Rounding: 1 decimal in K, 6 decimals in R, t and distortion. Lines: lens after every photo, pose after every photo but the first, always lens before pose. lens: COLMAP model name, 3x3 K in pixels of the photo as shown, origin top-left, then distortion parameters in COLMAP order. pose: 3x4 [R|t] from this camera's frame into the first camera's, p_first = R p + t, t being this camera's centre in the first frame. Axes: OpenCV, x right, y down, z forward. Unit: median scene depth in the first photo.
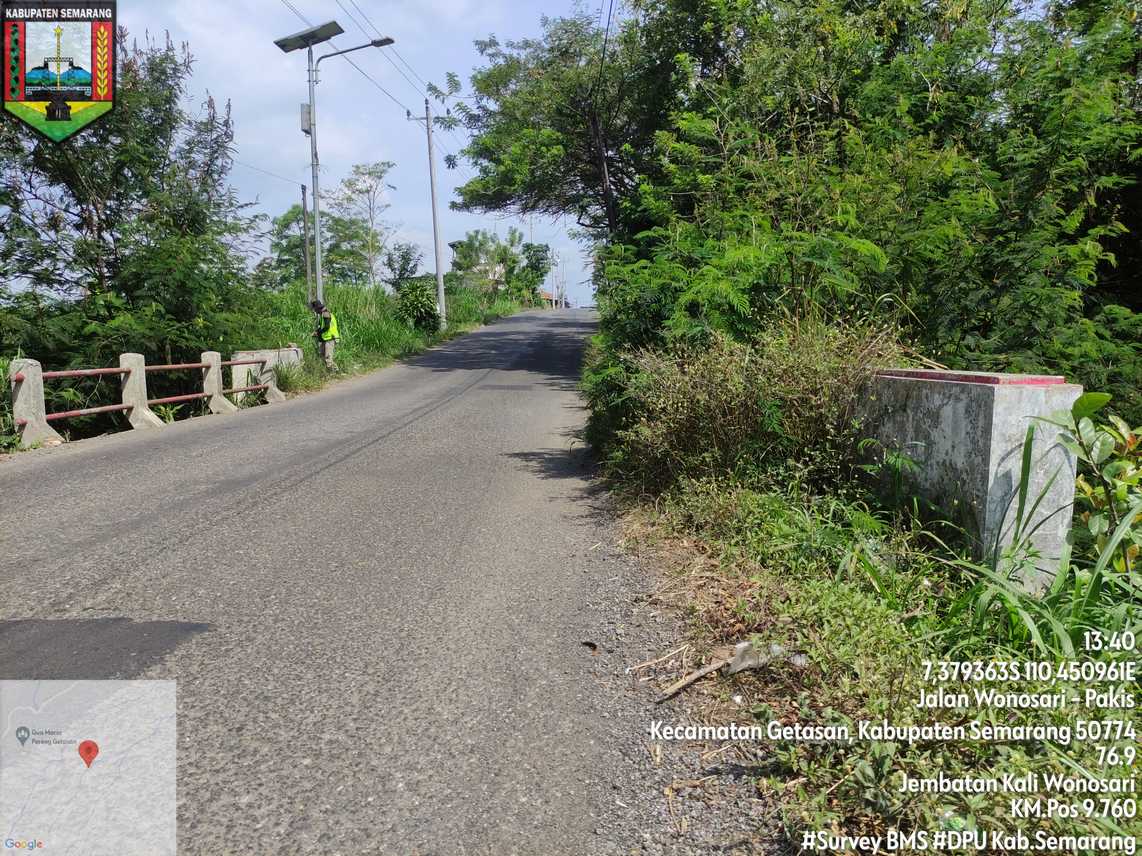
lens RADIAL K [[843.1, 0, 572.5], [0, 843.1, 422.3], [0, 0, 1]] dist [0.041533, -0.036743]
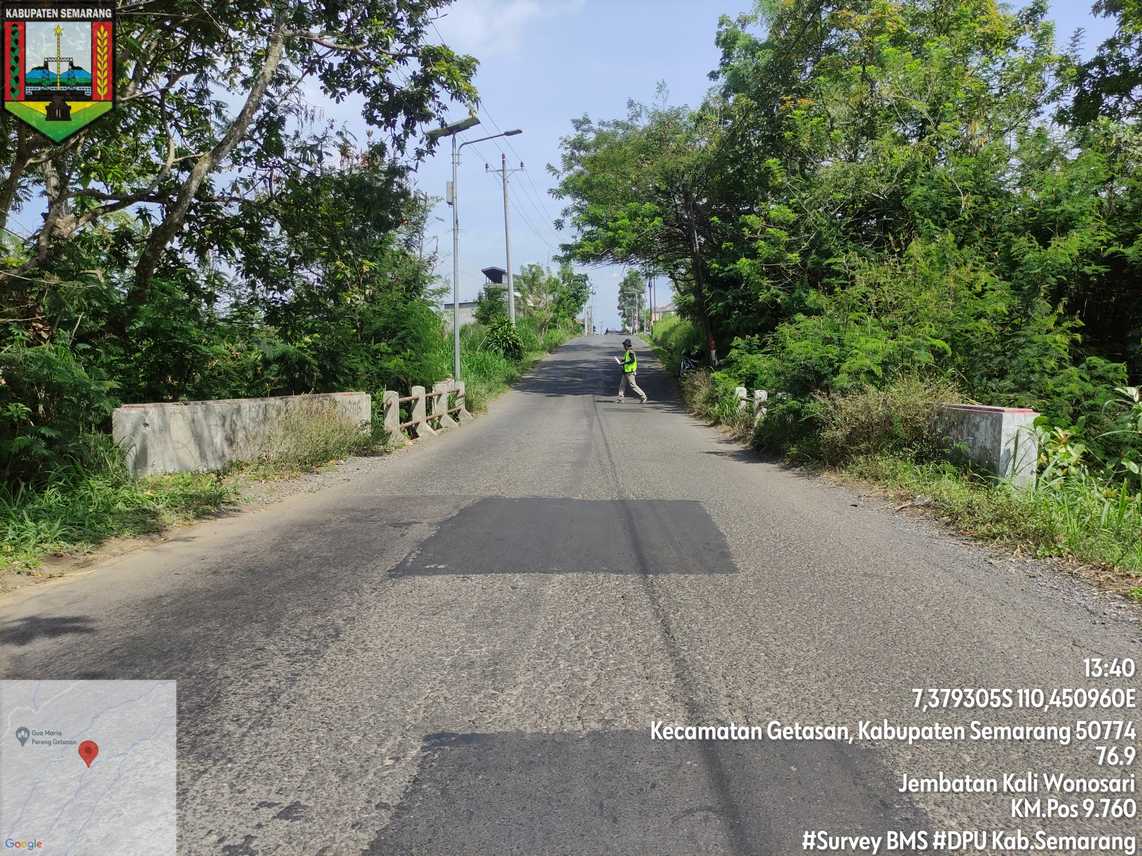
lens RADIAL K [[843.1, 0, 572.2], [0, 843.1, 425.0], [0, 0, 1]] dist [0.041533, -0.036743]
pose [[0.999722, 0.008414, -0.022048, -0.159881], [-0.008925, 0.999692, -0.023176, 0.013670], [0.021846, 0.023366, 0.999488, -0.341988]]
